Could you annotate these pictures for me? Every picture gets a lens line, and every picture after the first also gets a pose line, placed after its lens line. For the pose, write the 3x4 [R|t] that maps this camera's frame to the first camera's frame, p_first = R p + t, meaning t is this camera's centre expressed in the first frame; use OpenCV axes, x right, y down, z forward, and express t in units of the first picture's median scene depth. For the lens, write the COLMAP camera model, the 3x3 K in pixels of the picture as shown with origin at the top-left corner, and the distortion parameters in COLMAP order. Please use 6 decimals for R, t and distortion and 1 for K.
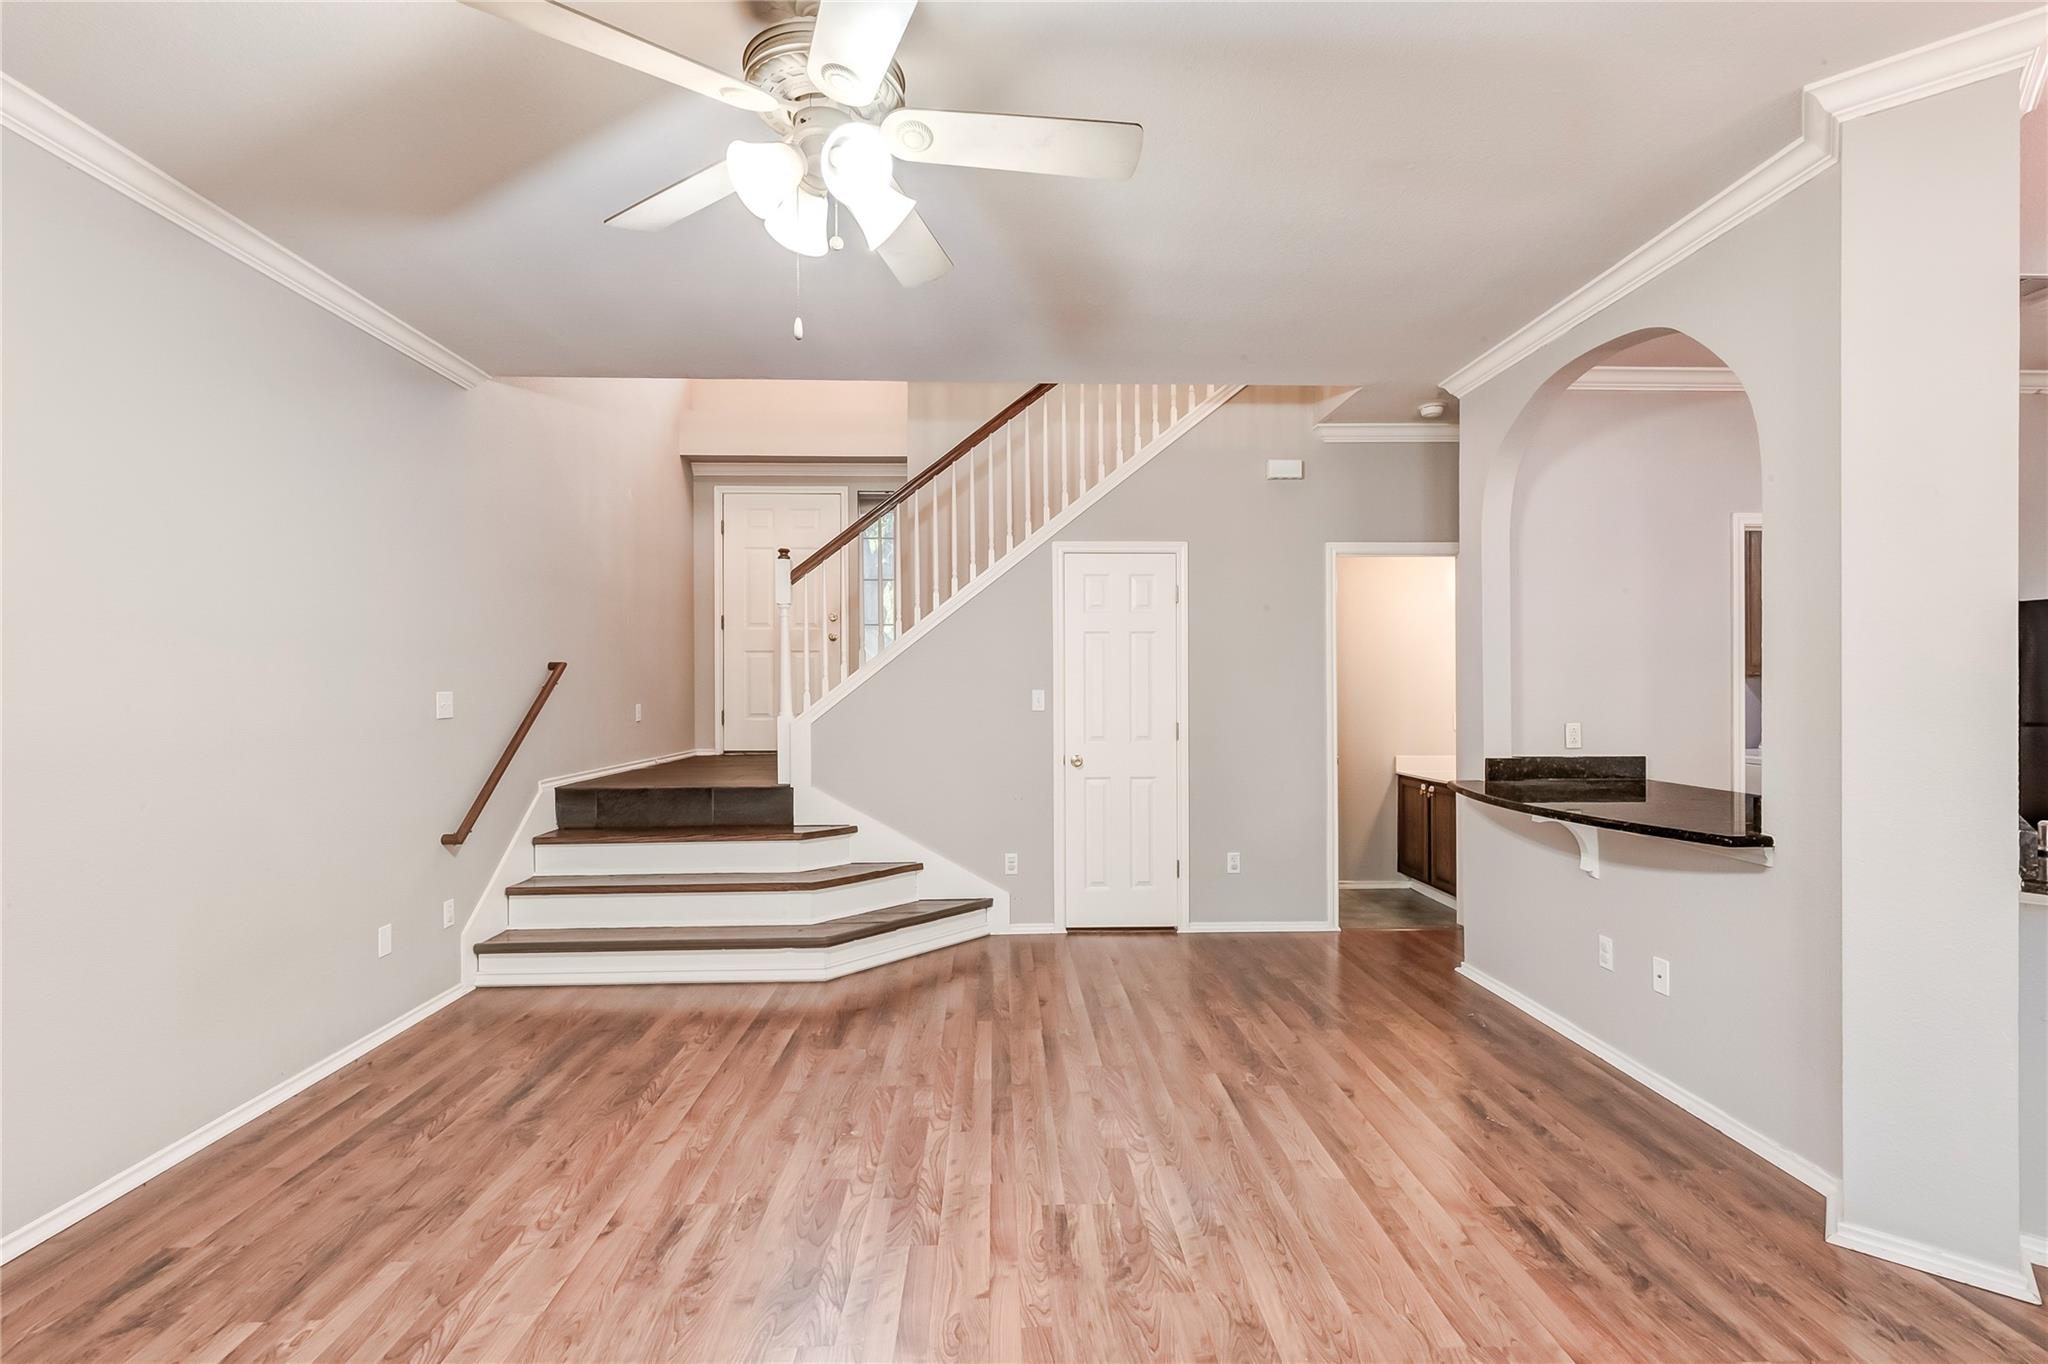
lens RADIAL K [[927.2, 0, 1029.6], [0, 927.2, 679.9], [0, 0, 1]] dist [0.007667, 0.000048]
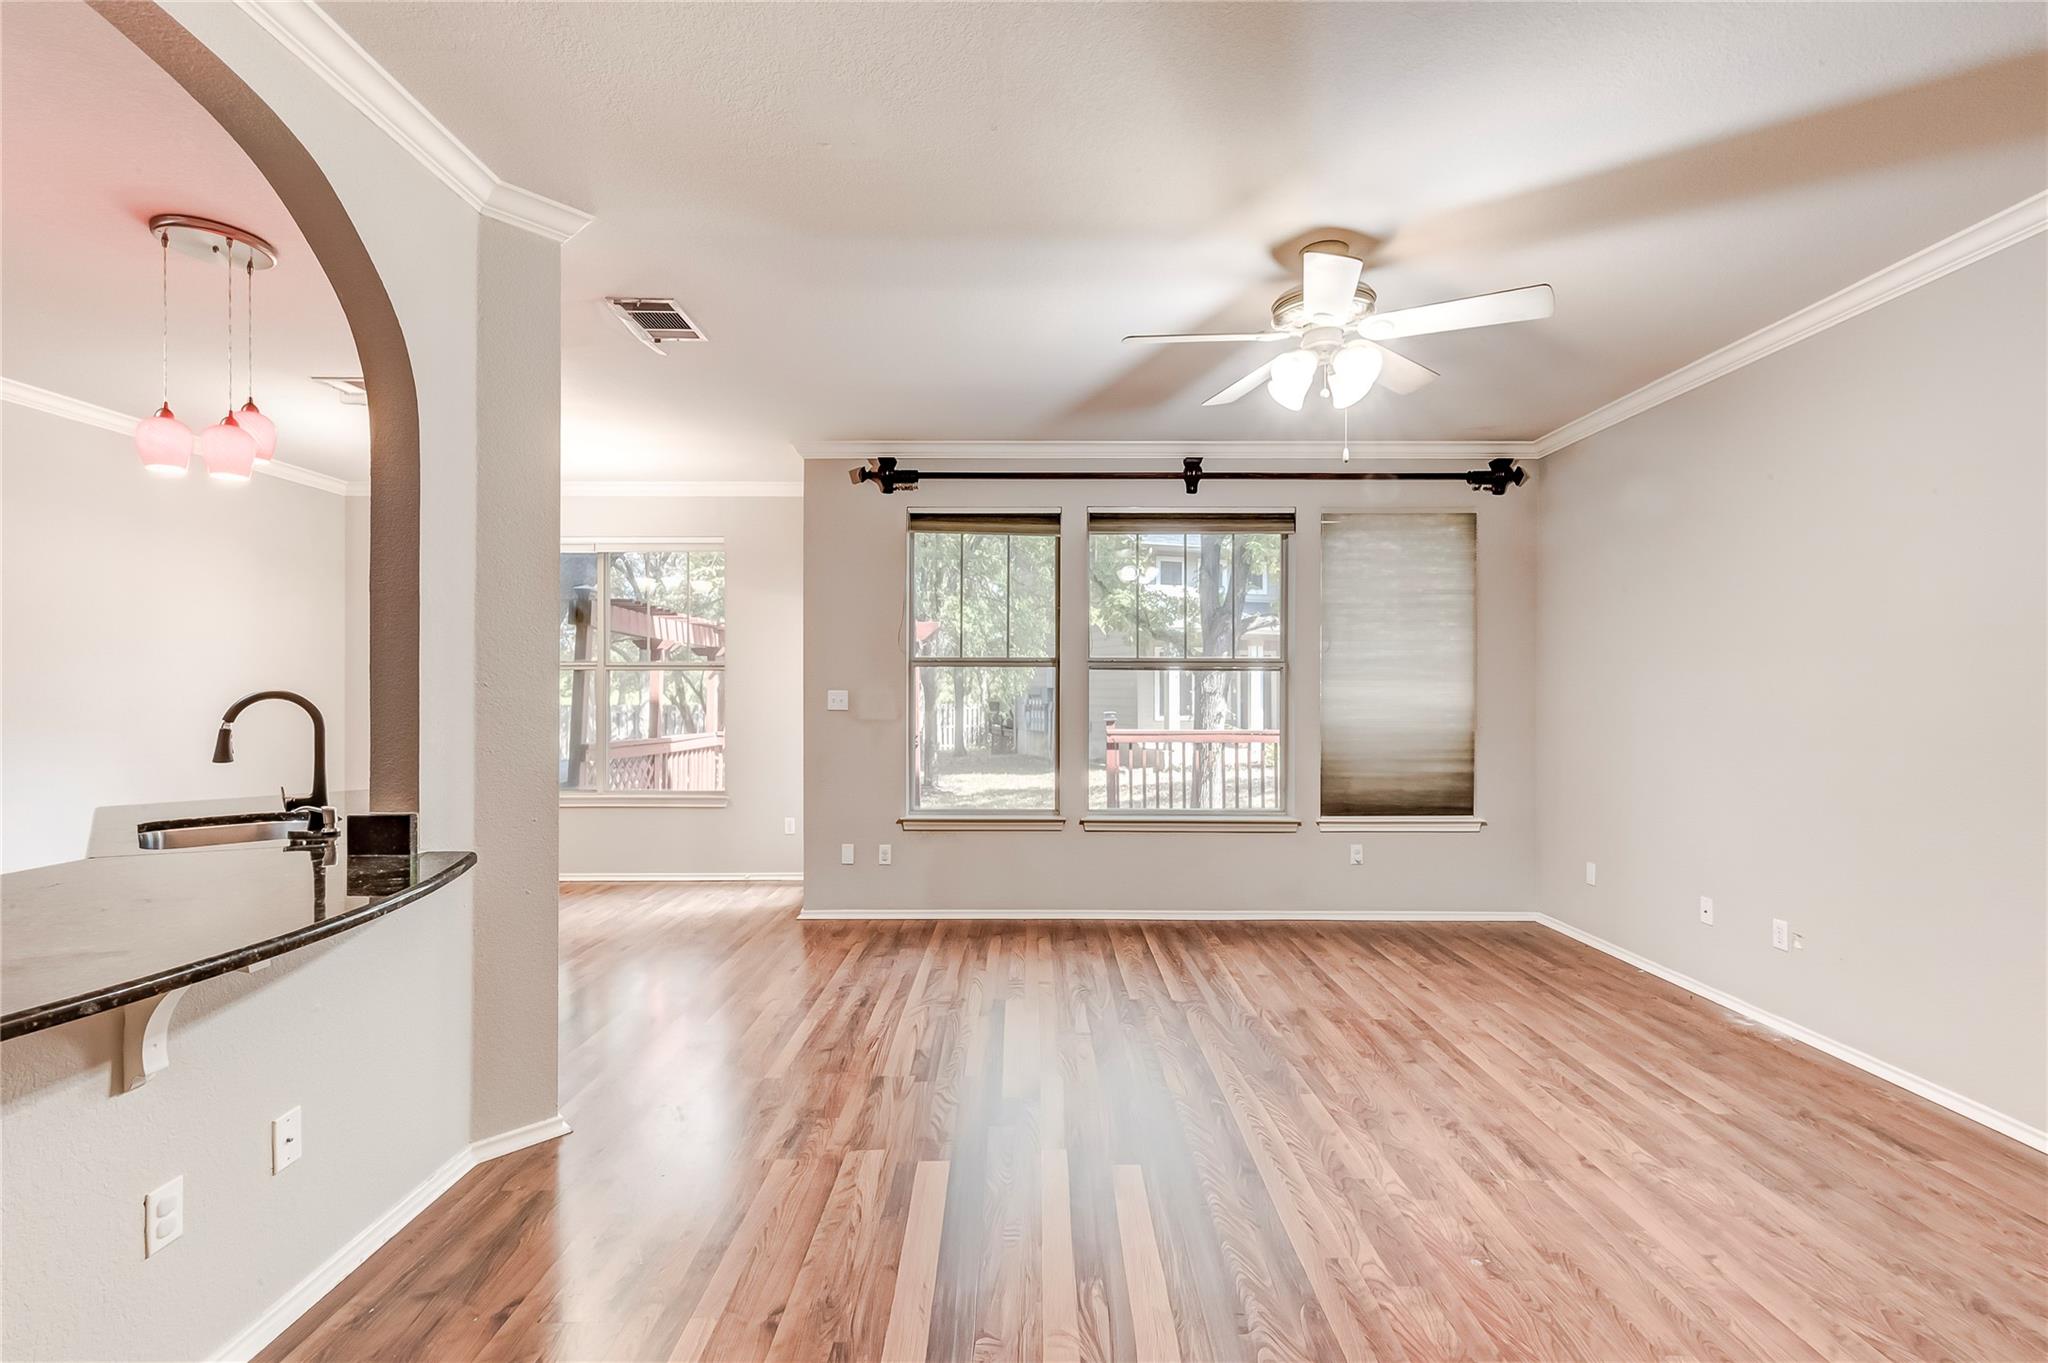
lens RADIAL K [[927.2, 0, 1026.0], [0, 927.2, 684.1], [0, 0, 1]] dist [0.007667, 0.000048]
pose [[-0.999176, 0.003823, 0.040414, 0.126355], [0.003395, 0.999937, -0.010667, 0.009700], [-0.040453, -0.010521, -0.999126, 1.484192]]
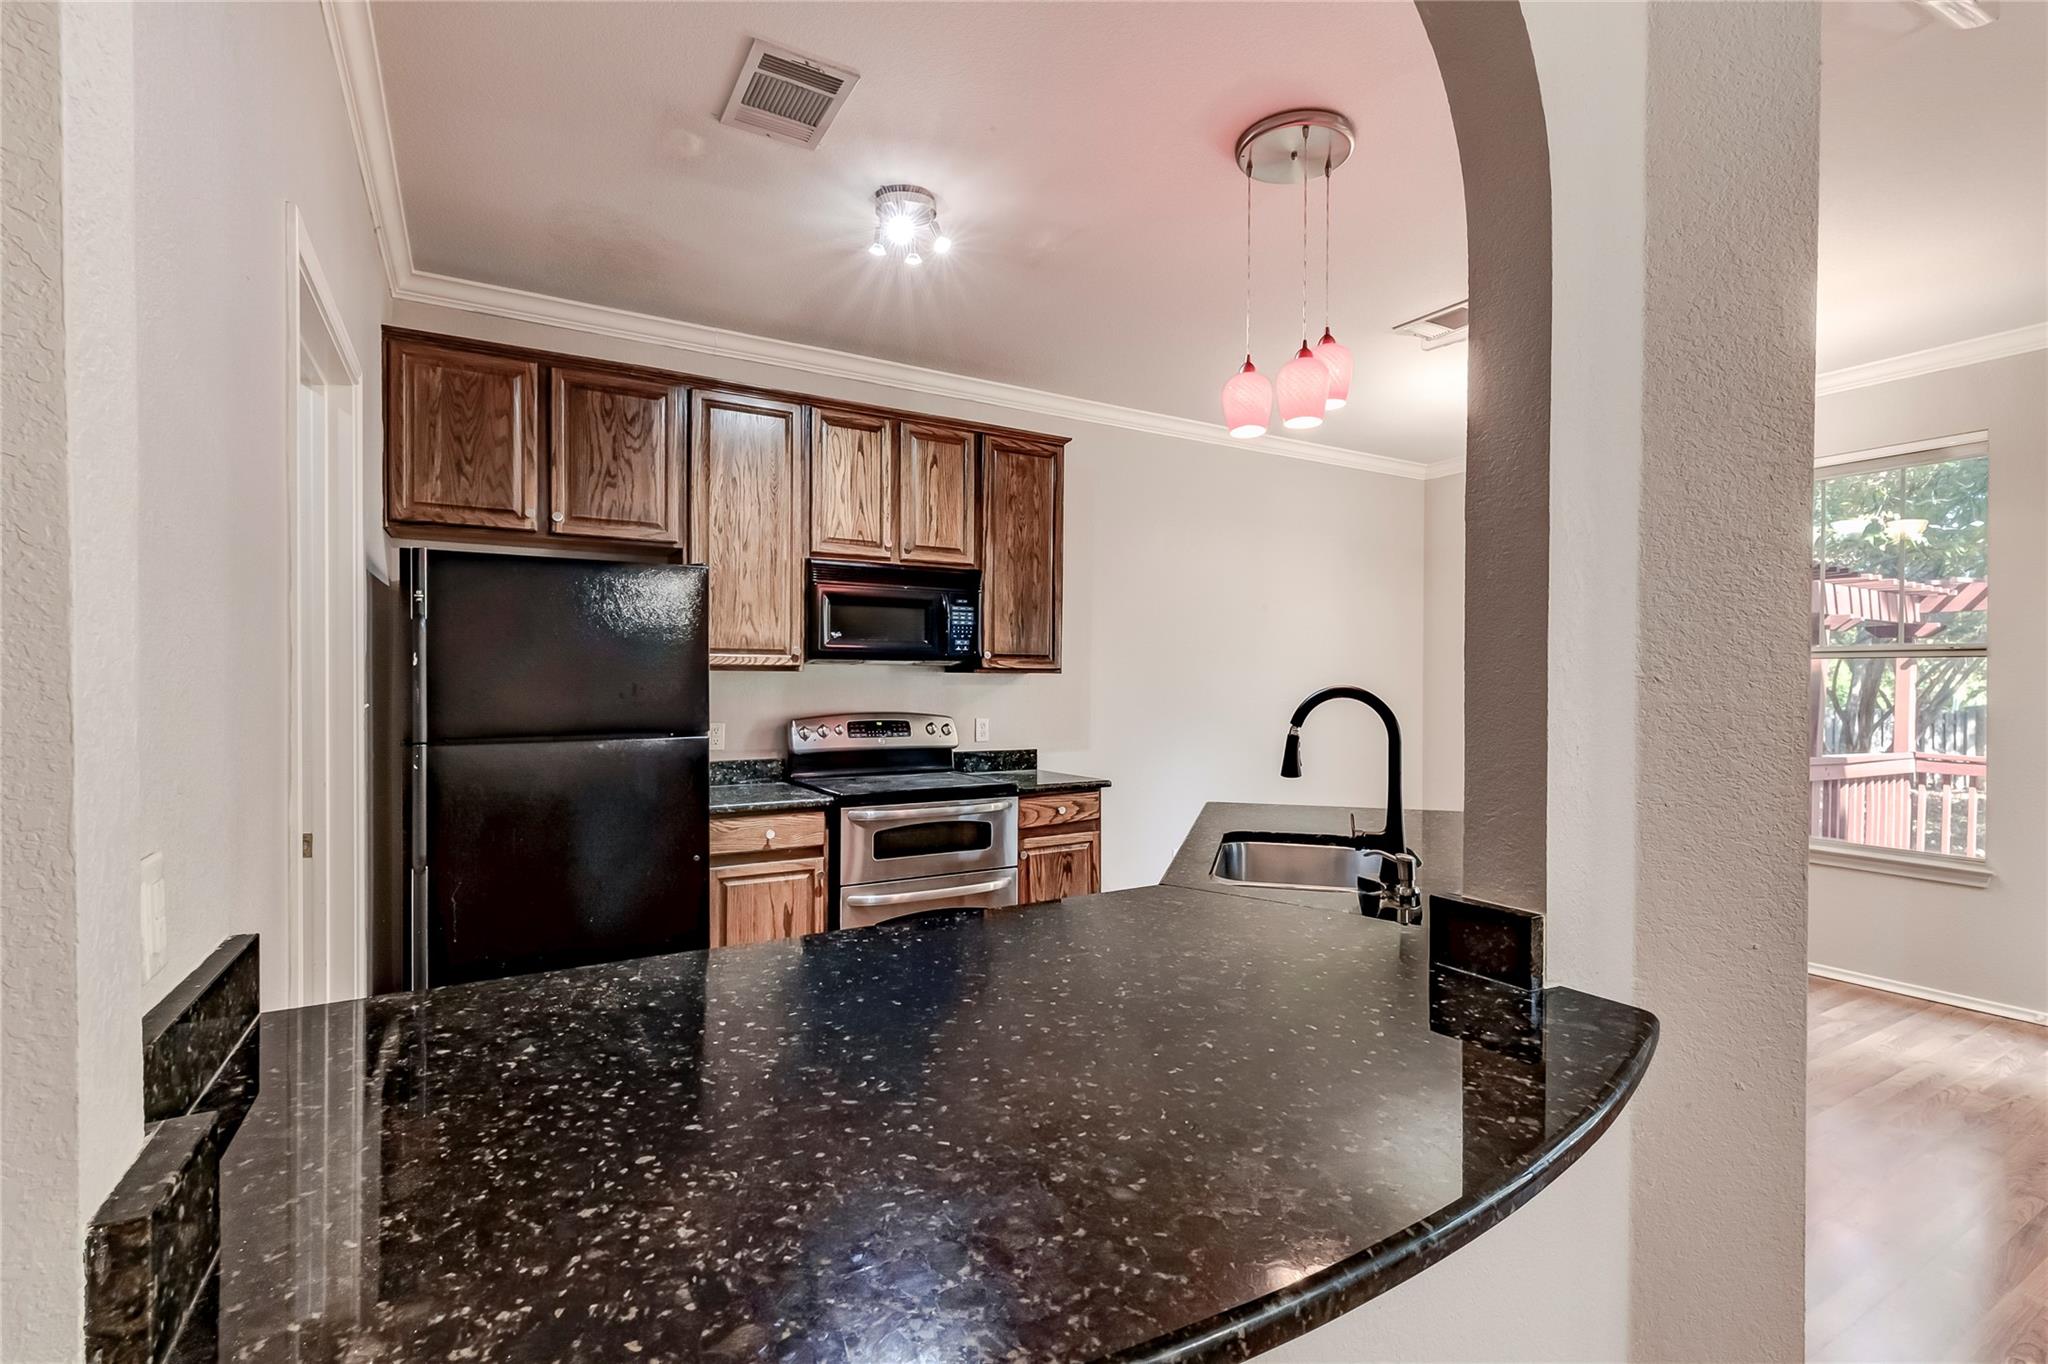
lens RADIAL K [[927.2, 0, 1023.7], [0, 927.2, 687.2], [0, 0, 1]] dist [0.007667, 0.000048]
pose [[-0.473900, -0.004990, 0.880564, 0.379530], [-0.008800, 0.999961, 0.000930, 0.005908], [-0.880535, -0.007309, -0.473925, 1.169475]]
